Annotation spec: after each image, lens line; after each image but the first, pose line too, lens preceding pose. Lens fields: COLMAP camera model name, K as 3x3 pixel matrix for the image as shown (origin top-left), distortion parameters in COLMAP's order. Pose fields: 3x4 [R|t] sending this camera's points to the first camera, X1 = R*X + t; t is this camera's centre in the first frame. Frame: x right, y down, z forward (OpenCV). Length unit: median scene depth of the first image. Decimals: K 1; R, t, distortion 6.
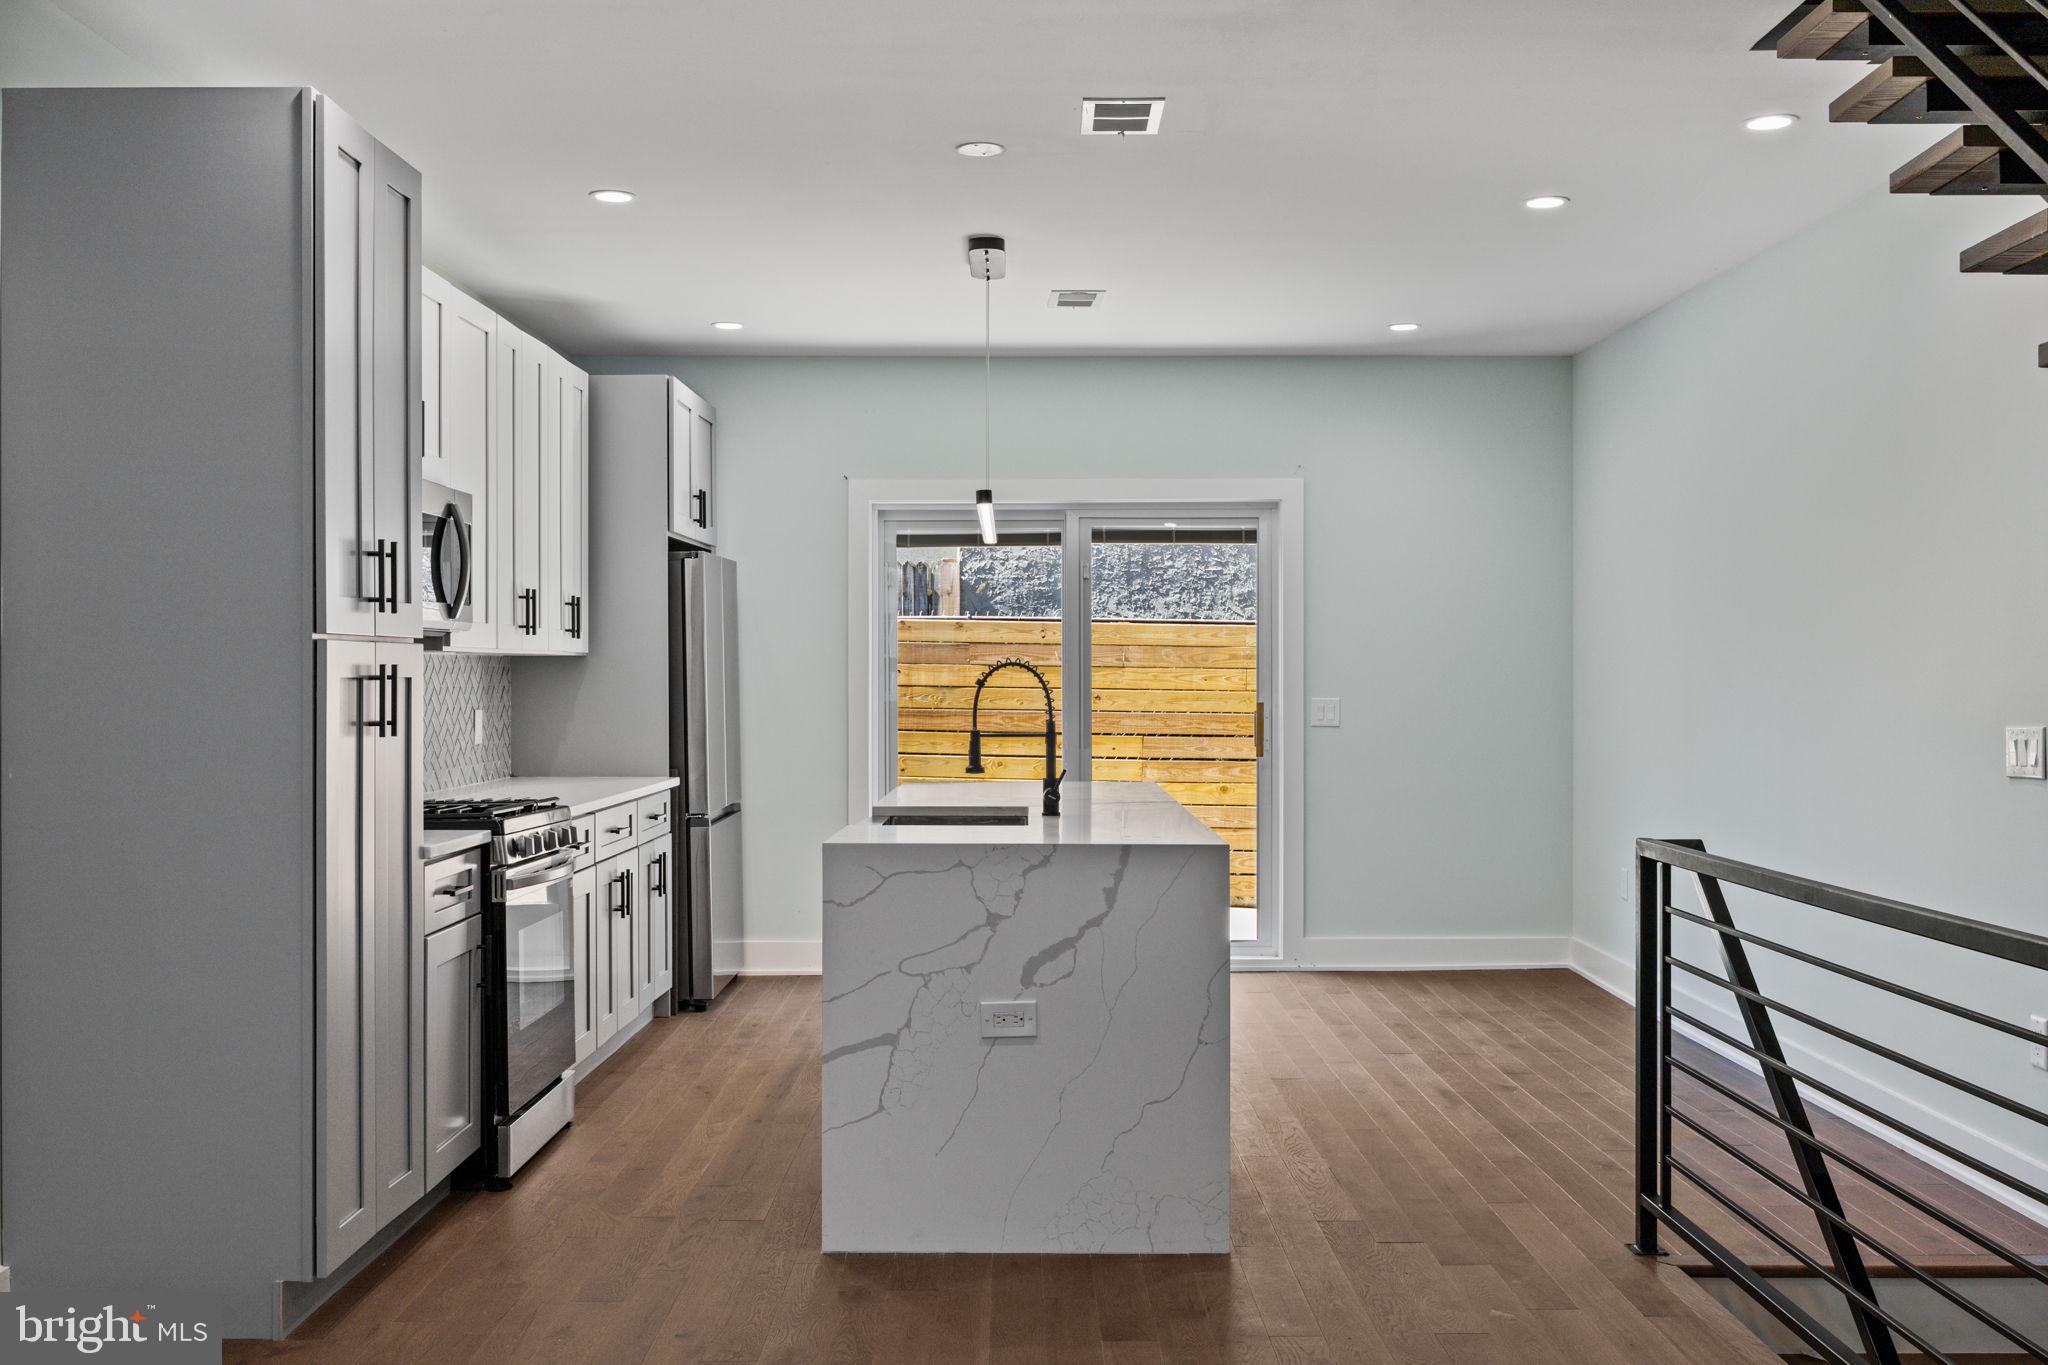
lens RADIAL K [[1672.1, 0, 985.7], [0, 1672.1, 686.2], [0, 0, 1]] dist [-0.001269, -0.005318]
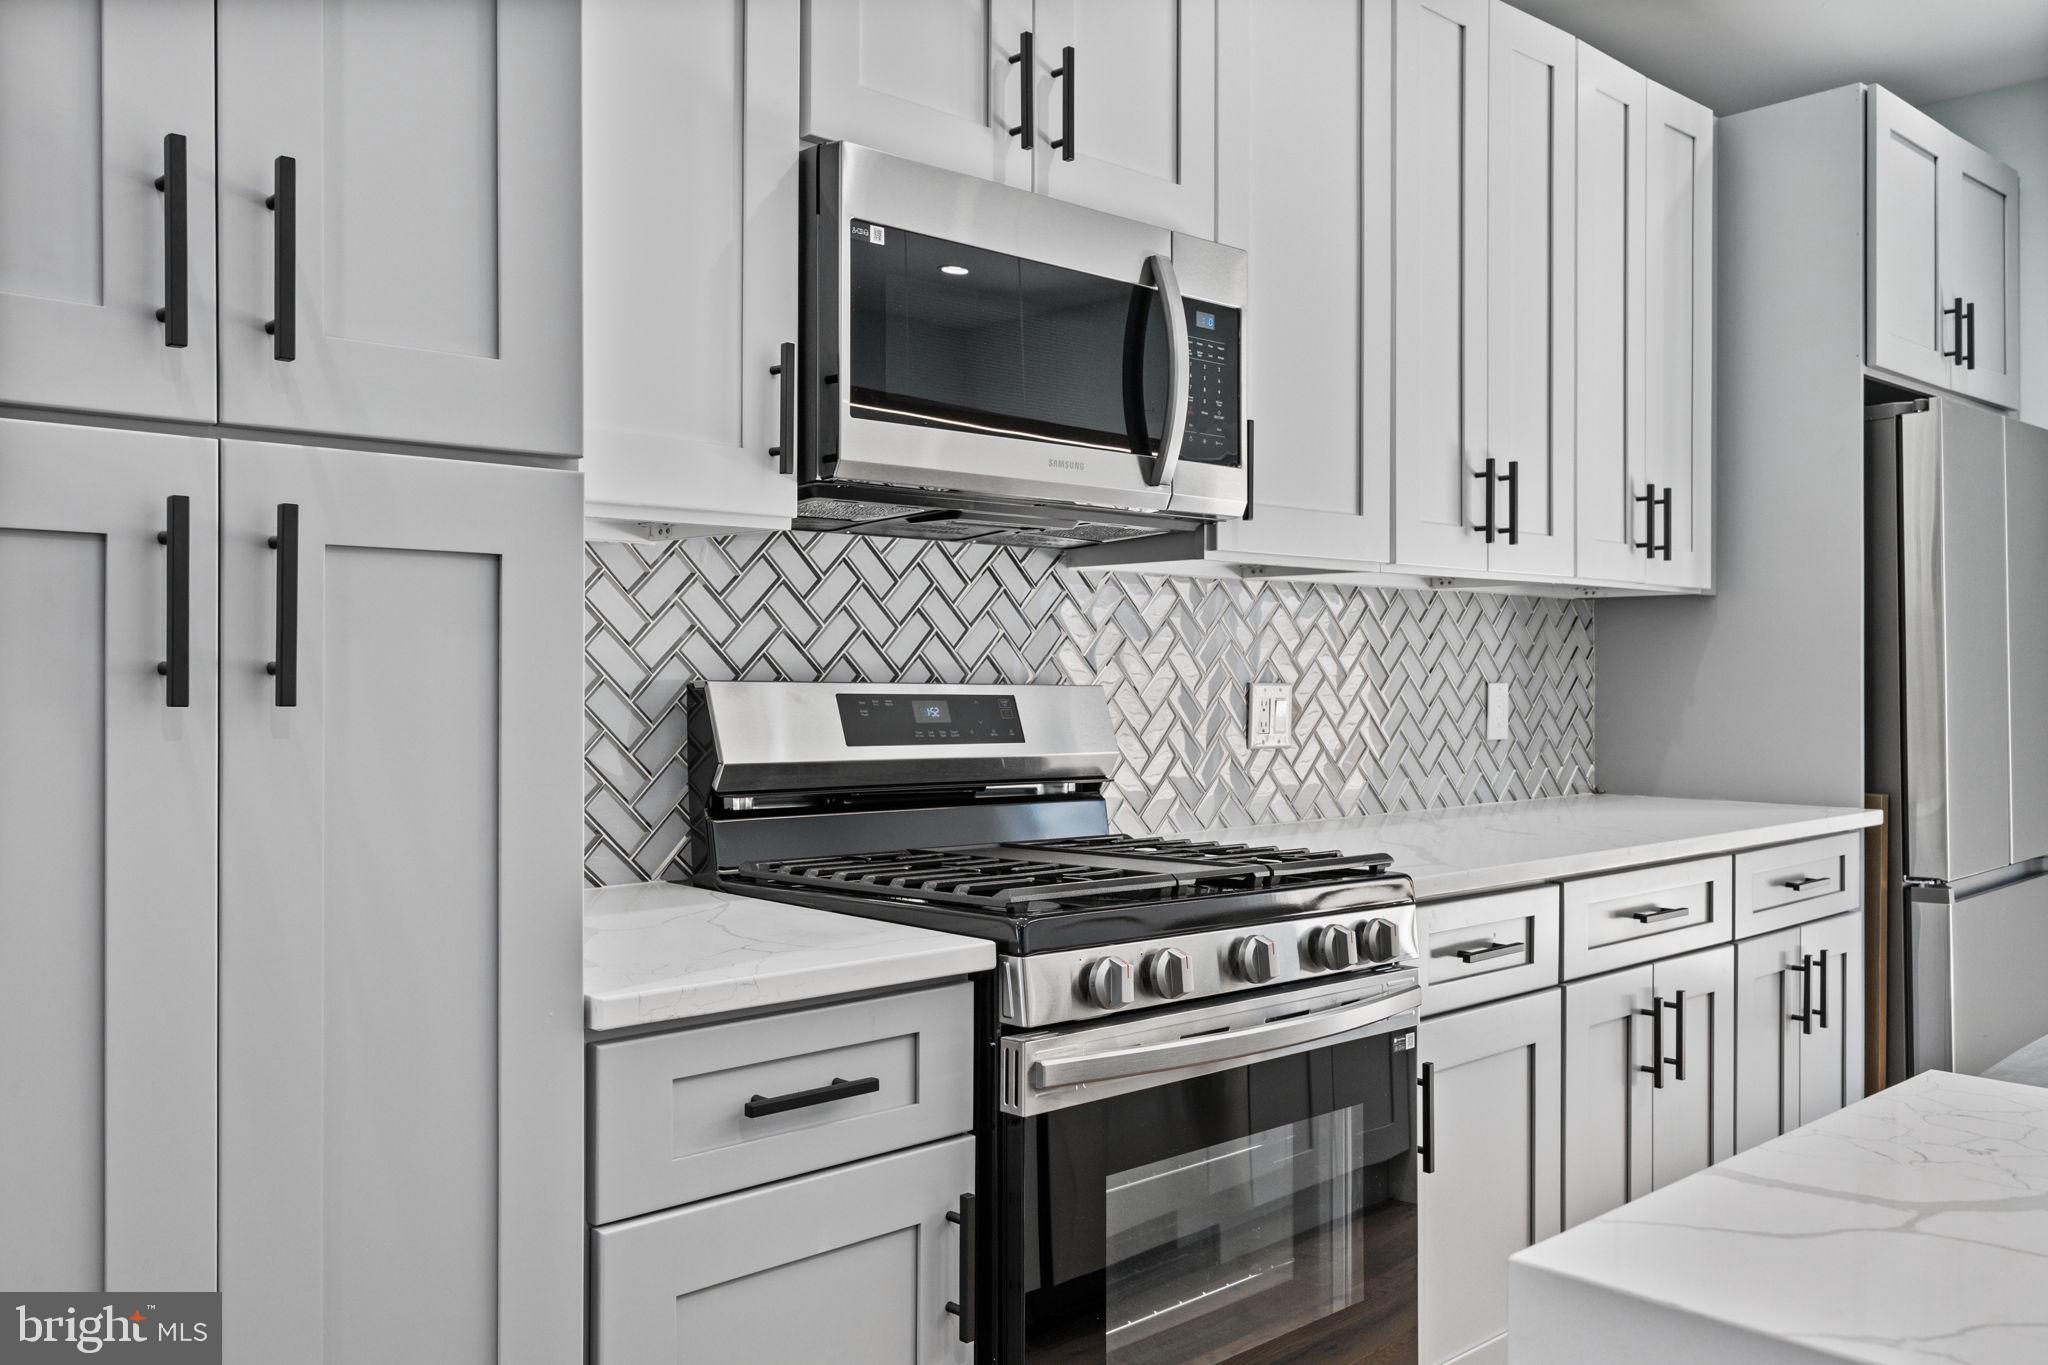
lens RADIAL K [[1672.1, 0, 985.7], [0, 1672.1, 686.2], [0, 0, 1]] dist [-0.001269, -0.005318]
pose [[0.700055, 0.008401, -0.714040, 0.003021], [-0.003845, 0.999961, 0.007995, 0.011263], [0.714079, -0.002851, 0.700059, 0.439766]]
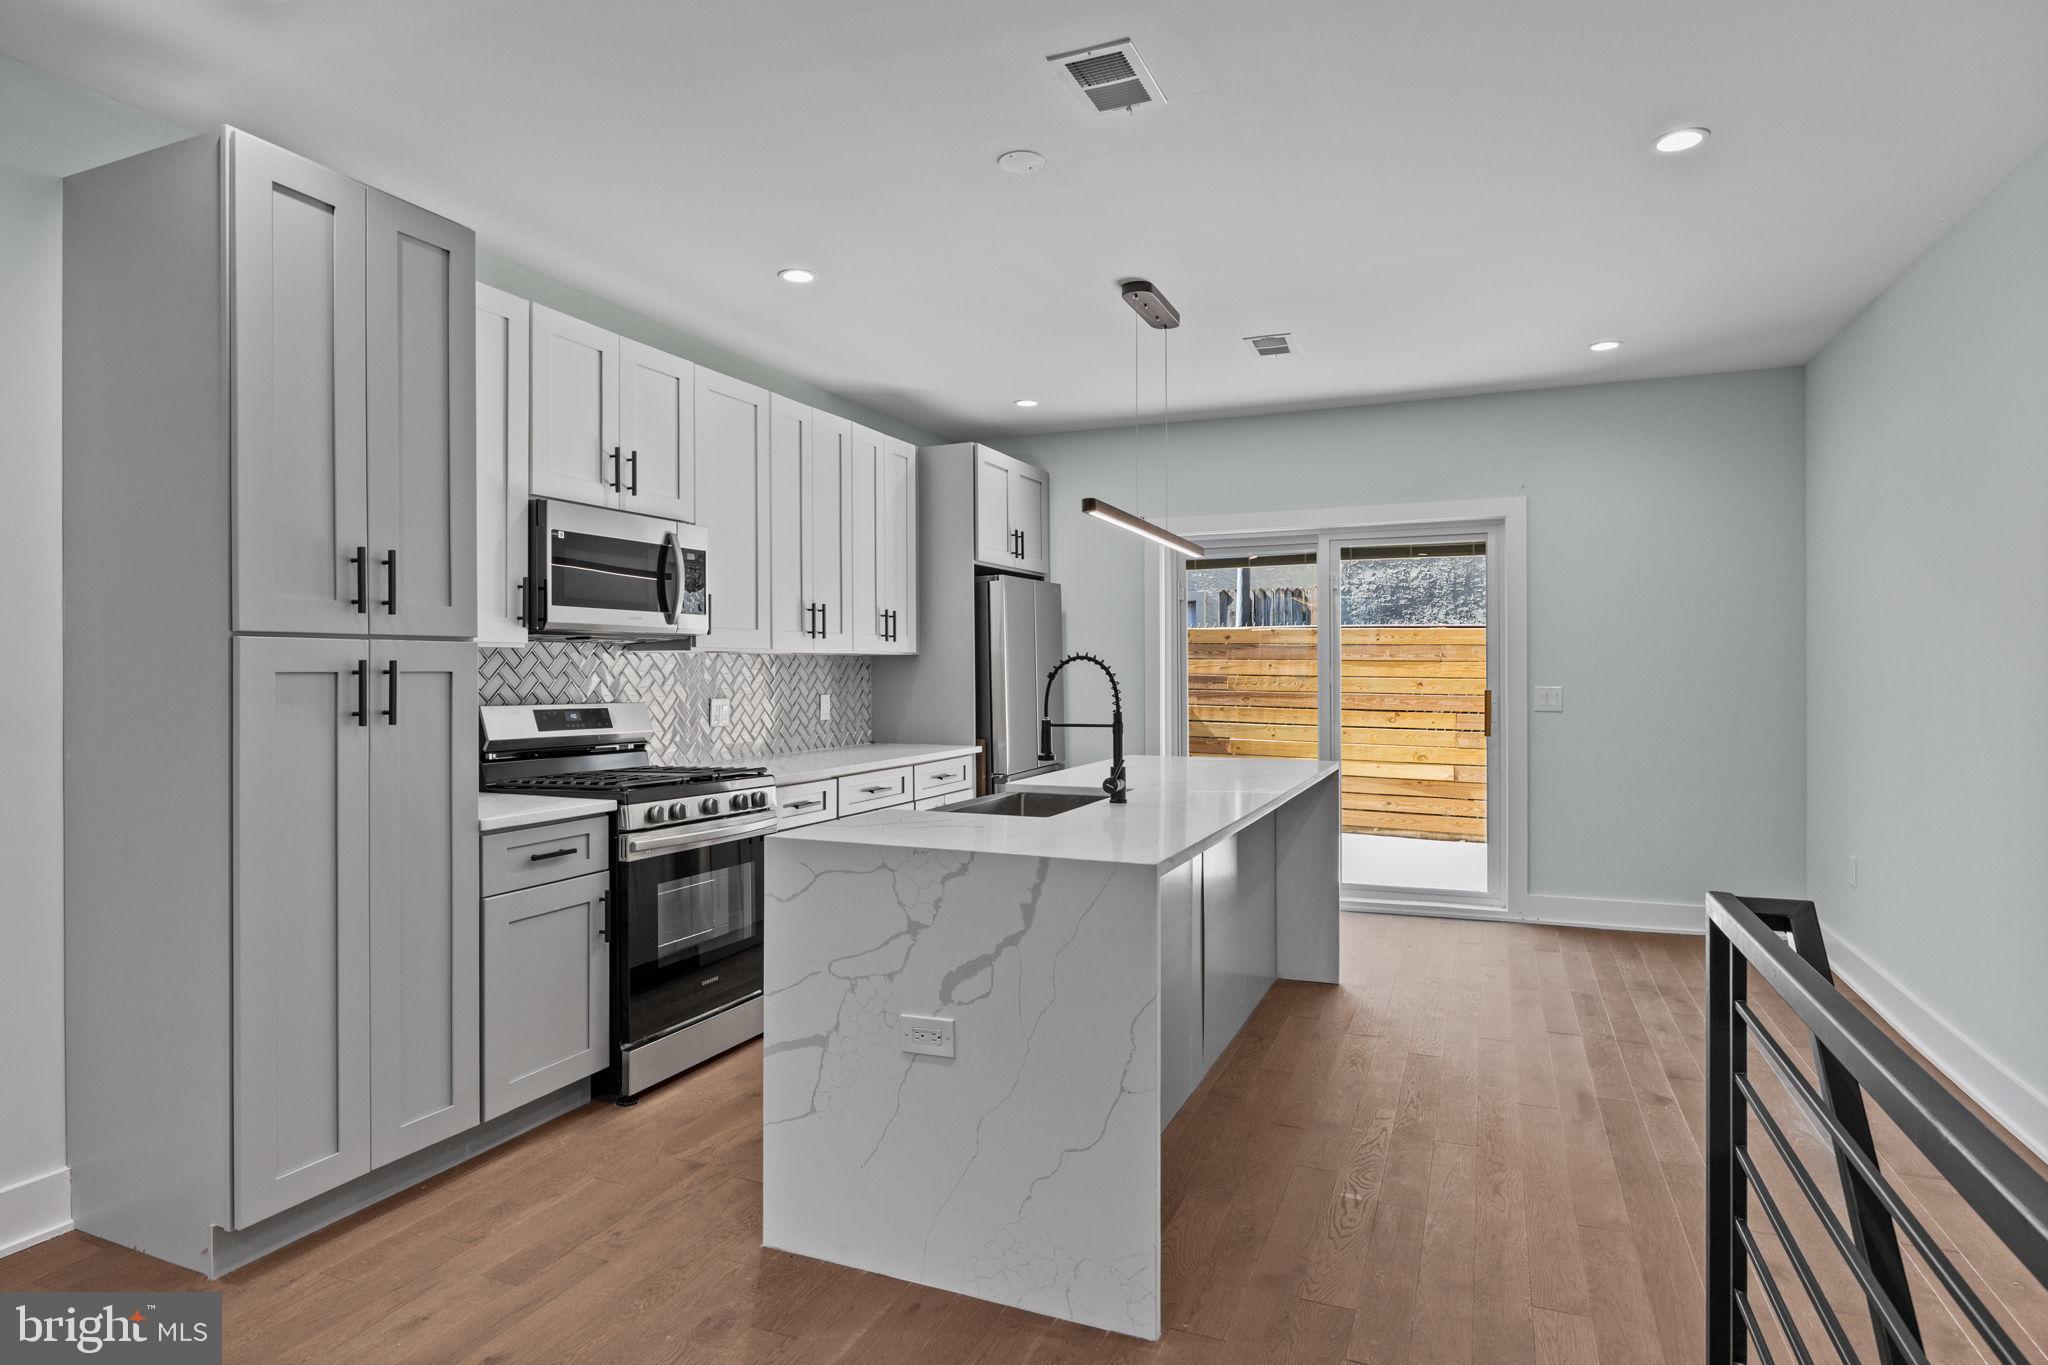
lens RADIAL K [[1048.7, 0, 1012.9], [0, 1048.7, 675.8], [0, 0, 1]] dist [-0.002230, -0.000293]
pose [[0.936219, -0.000996, -0.351416, 0.143143], [0.001141, 0.999999, 0.000206, -0.001251], [0.351415, -0.000594, 0.936219, 0.252594]]
